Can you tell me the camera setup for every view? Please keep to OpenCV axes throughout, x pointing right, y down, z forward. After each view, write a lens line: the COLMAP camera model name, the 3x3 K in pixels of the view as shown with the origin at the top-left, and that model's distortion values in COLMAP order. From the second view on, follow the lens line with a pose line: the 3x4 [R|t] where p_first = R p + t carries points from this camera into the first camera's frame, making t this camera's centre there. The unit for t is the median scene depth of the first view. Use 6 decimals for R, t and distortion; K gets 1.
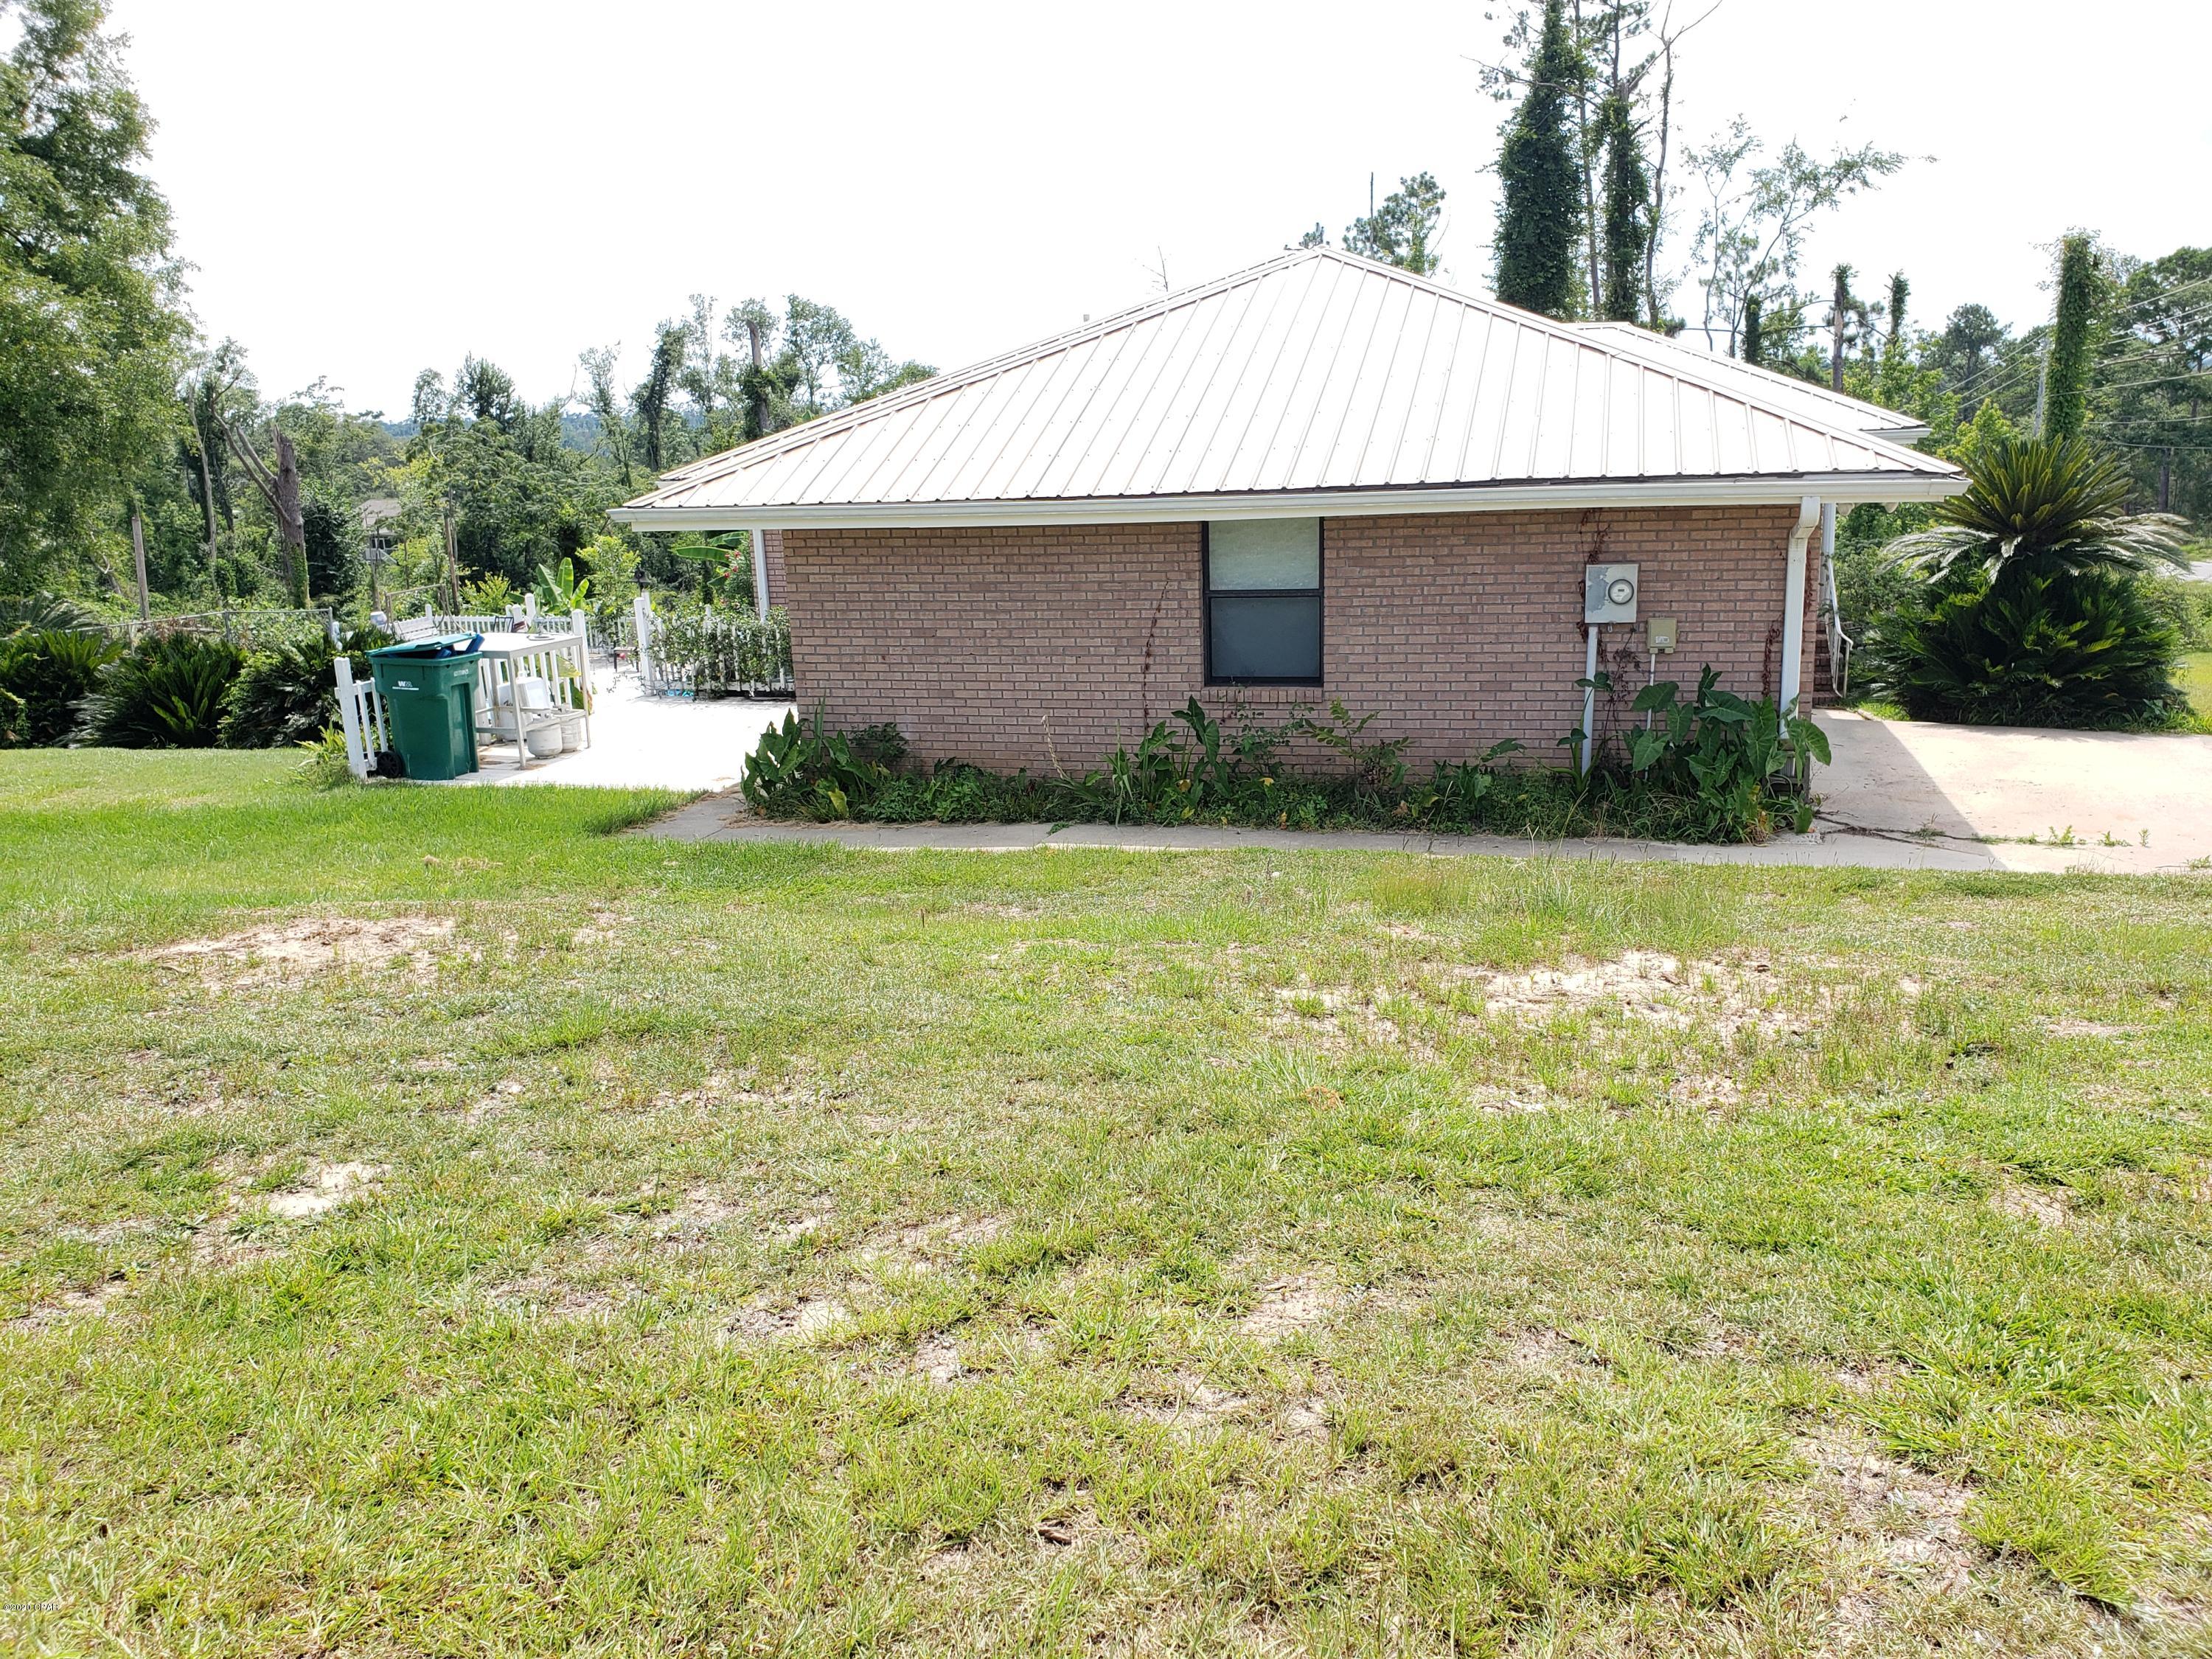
lens RADIAL K [[1745.0, 0, 1105.4], [0, 1745.0, 877.5], [0, 0, 1]] dist [0.003077, -0.004274]
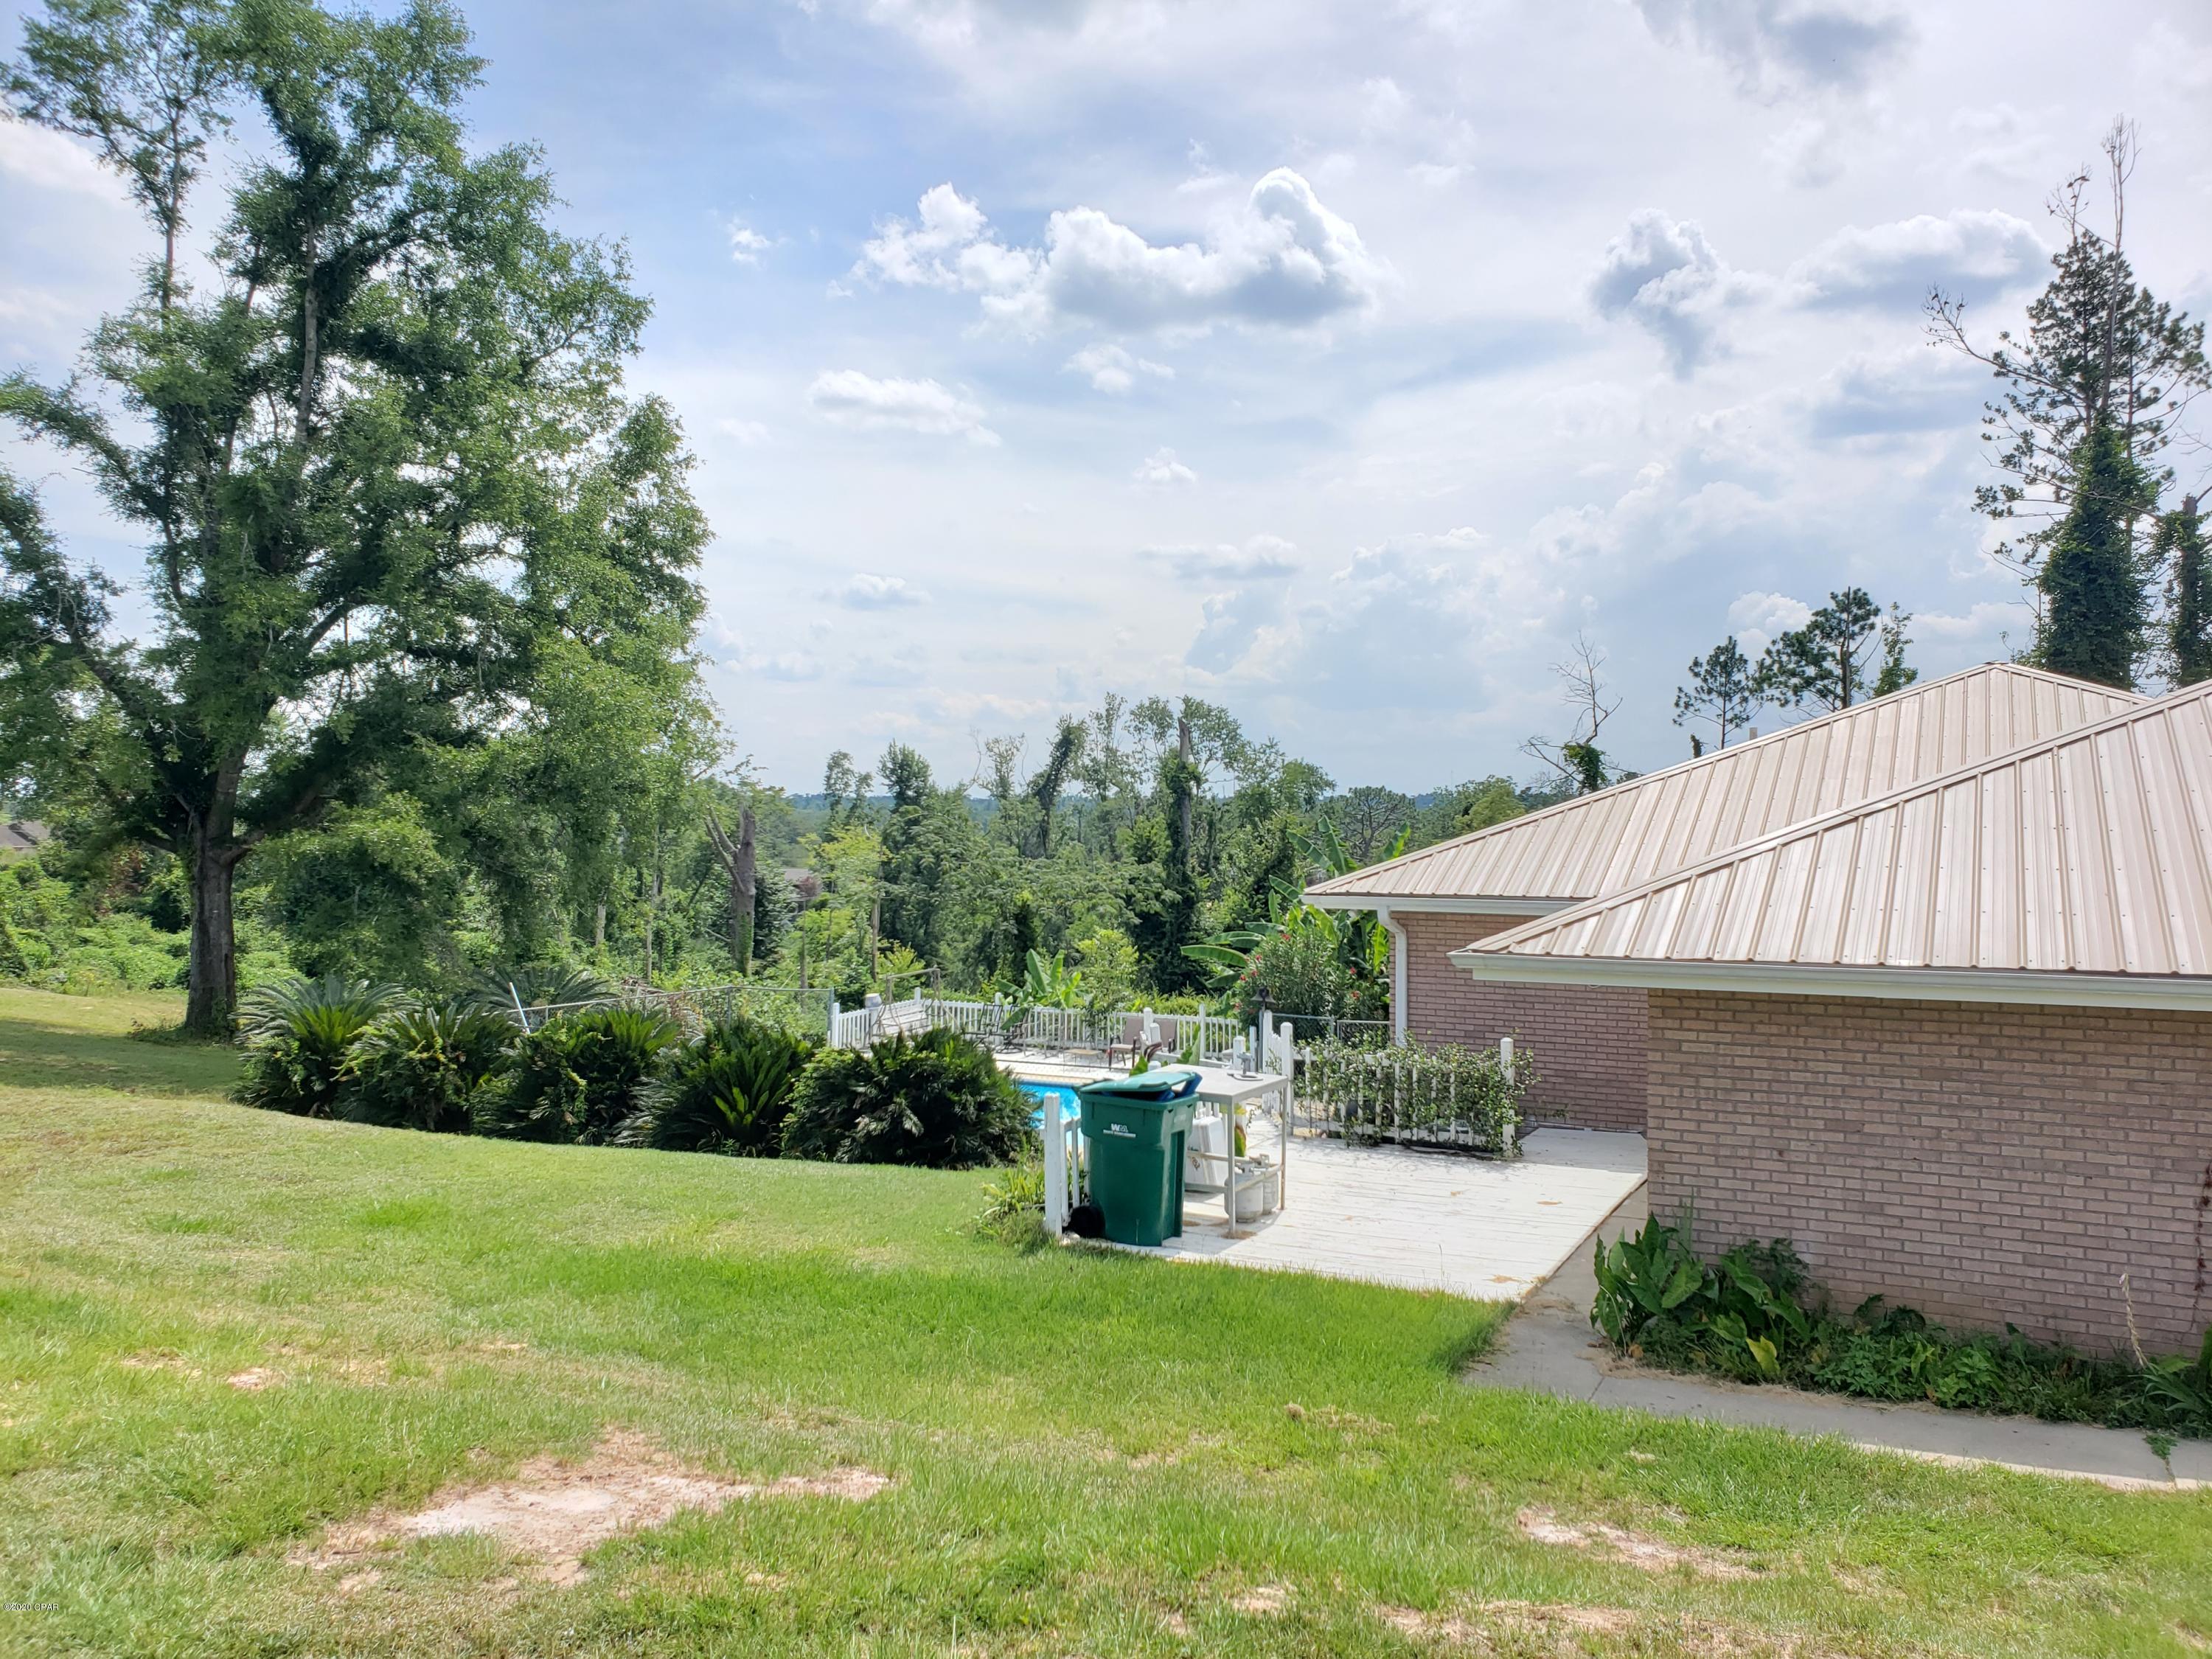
lens RADIAL K [[1747.5, 0, 1118.5], [0, 1747.5, 828.5], [0, 0, 1]] dist [0.068519, -0.061776]
pose [[0.980408, 0.035426, -0.193765, -0.087607], [-0.081820, 0.968058, -0.237002, -0.018266], [0.179179, 0.248212, 0.951990, 0.055000]]
